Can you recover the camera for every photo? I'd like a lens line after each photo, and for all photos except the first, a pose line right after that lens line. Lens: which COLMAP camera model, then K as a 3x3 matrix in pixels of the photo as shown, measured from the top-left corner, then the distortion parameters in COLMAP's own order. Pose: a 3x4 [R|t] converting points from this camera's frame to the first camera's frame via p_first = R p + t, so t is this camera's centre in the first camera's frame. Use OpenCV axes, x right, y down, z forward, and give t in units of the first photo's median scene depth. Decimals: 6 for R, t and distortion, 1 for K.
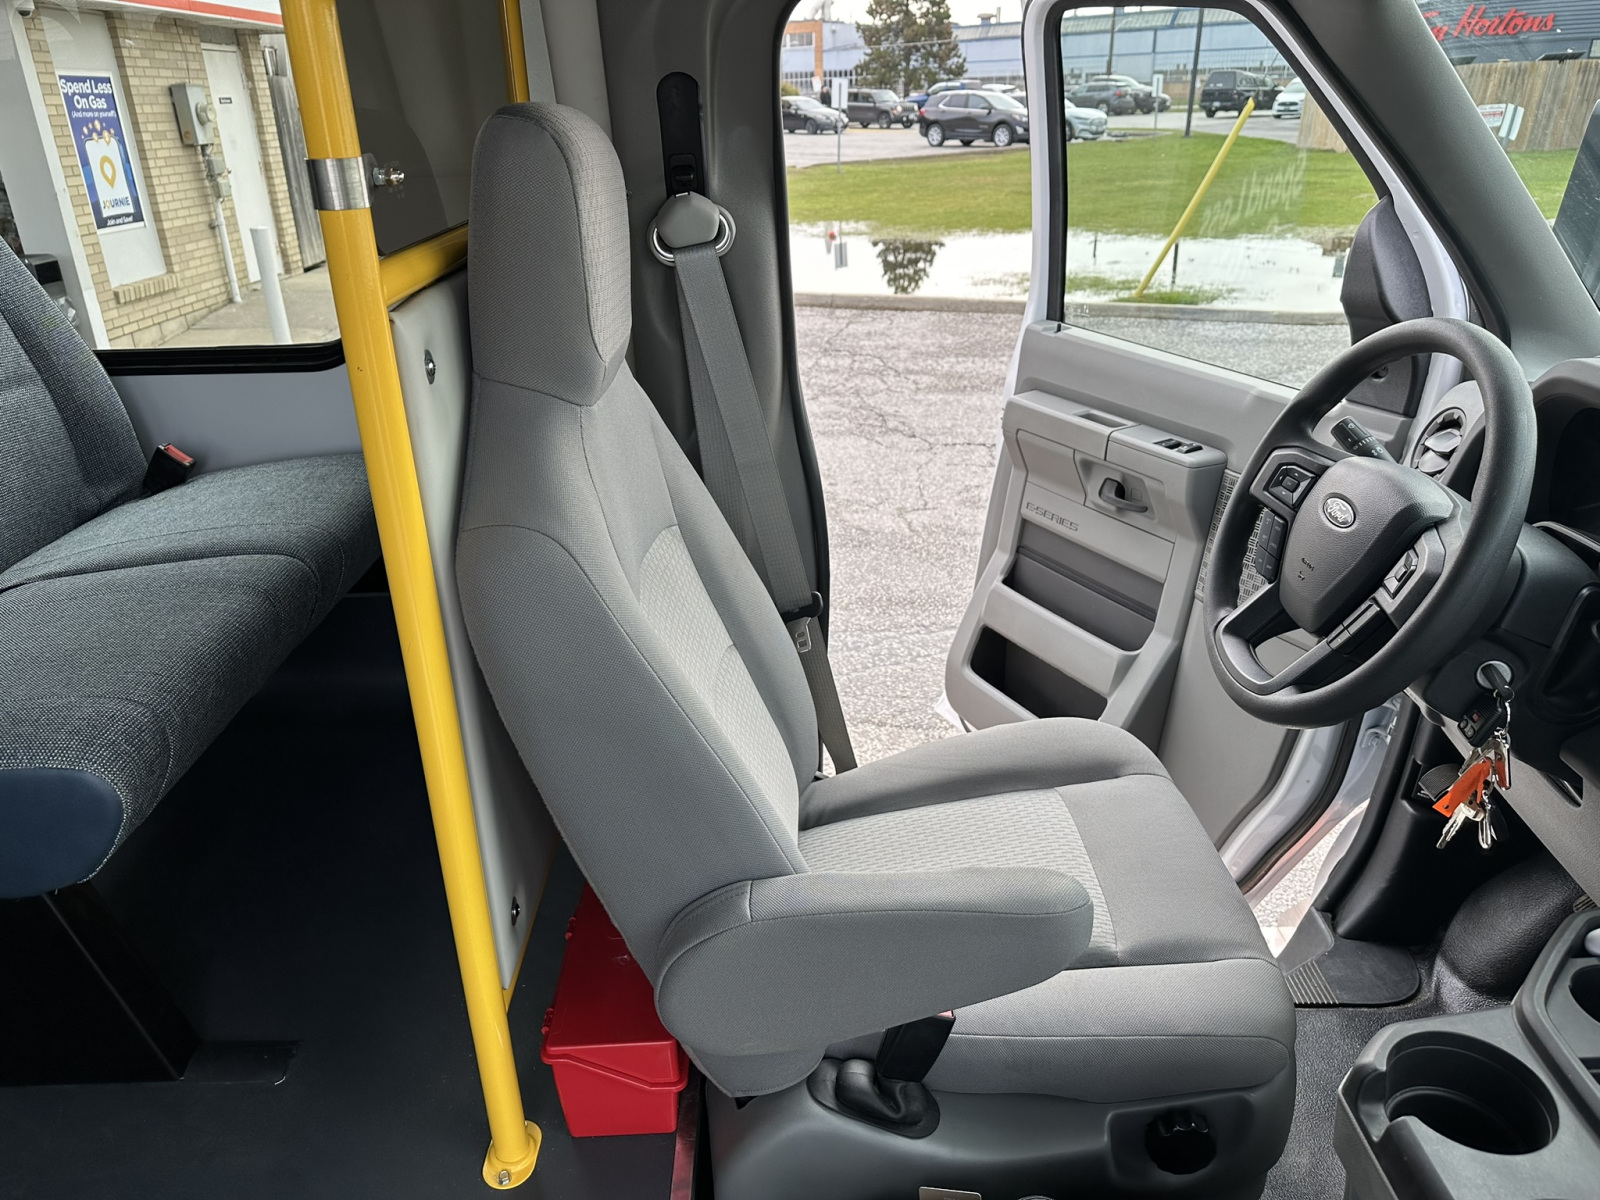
lens RADIAL K [[1133.0, 0, 795.9], [0, 1133.0, 605.8], [0, 0, 1]] dist [-0.008565, -0.008535]
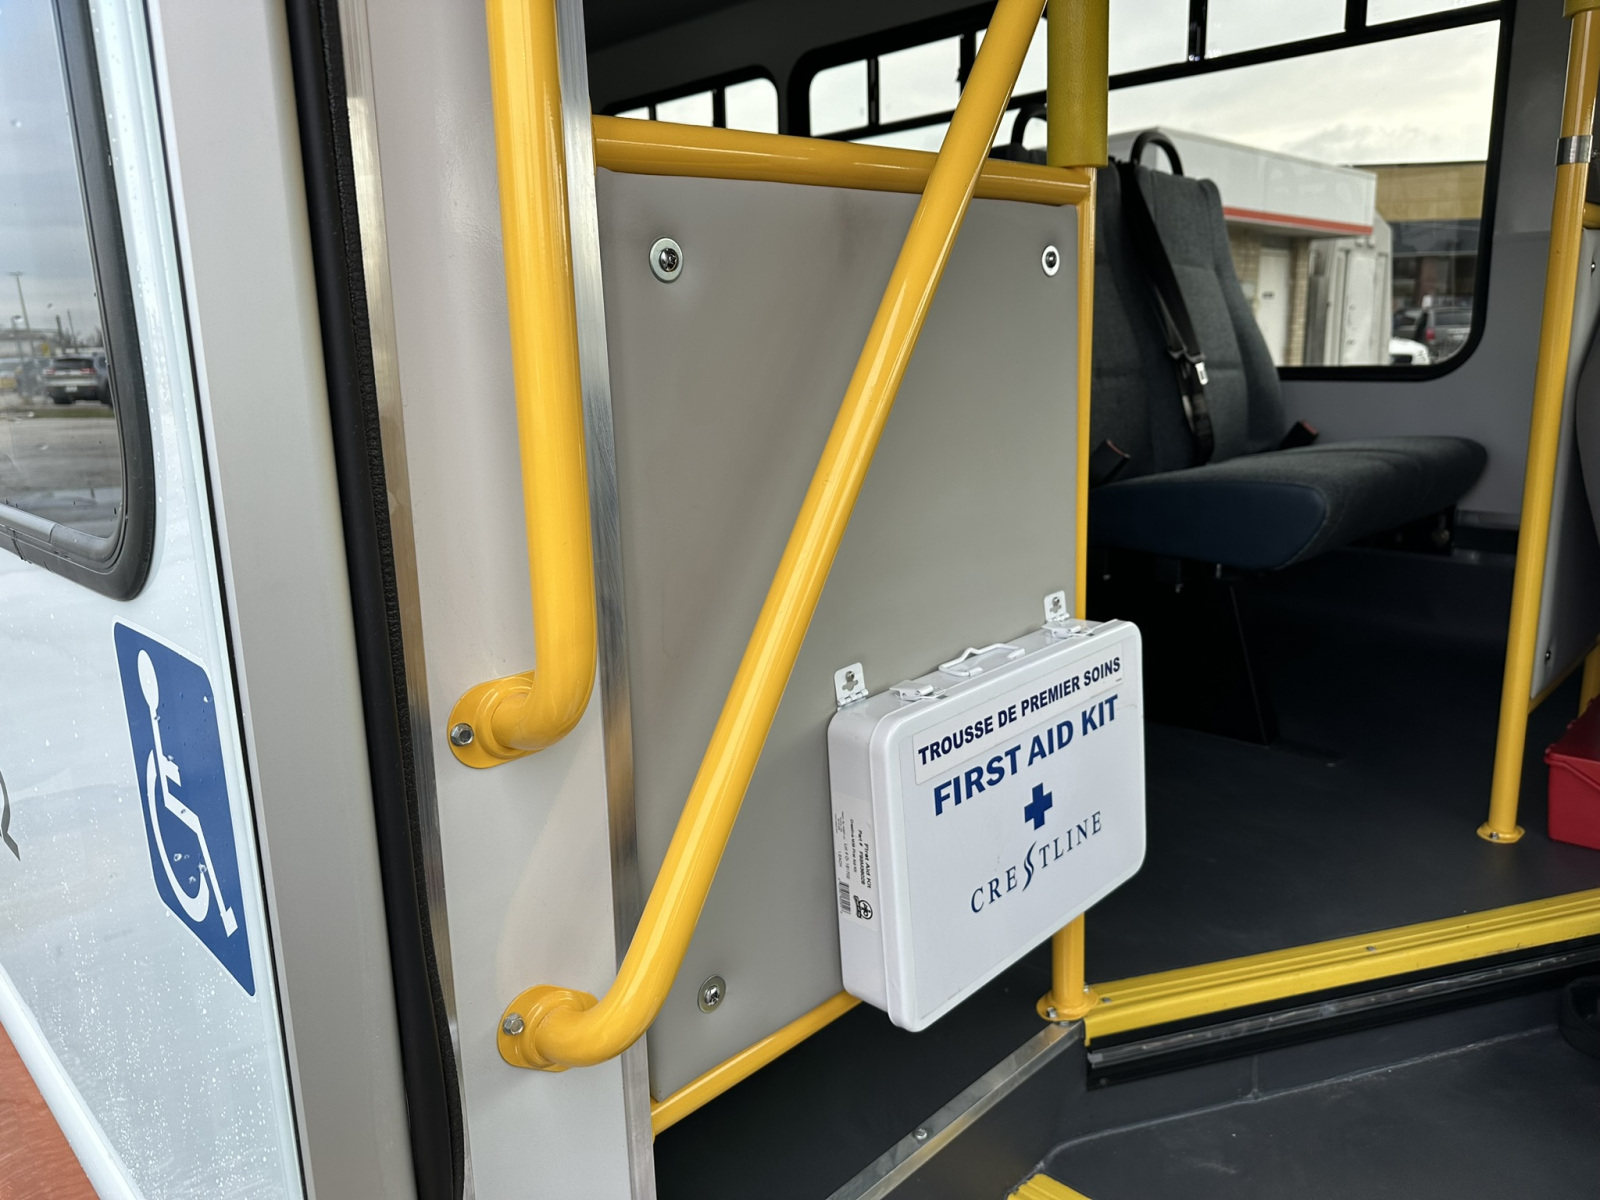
lens RADIAL K [[1133.0, 0, 794.5], [0, 1133.0, 589.7], [0, 0, 1]] dist [-0.008565, -0.008535]
pose [[0.700597, 0.149917, -0.697631, 0.052639], [-0.276613, 0.958291, -0.071857, 0.405825], [0.657761, 0.243316, 0.712845, -0.505157]]
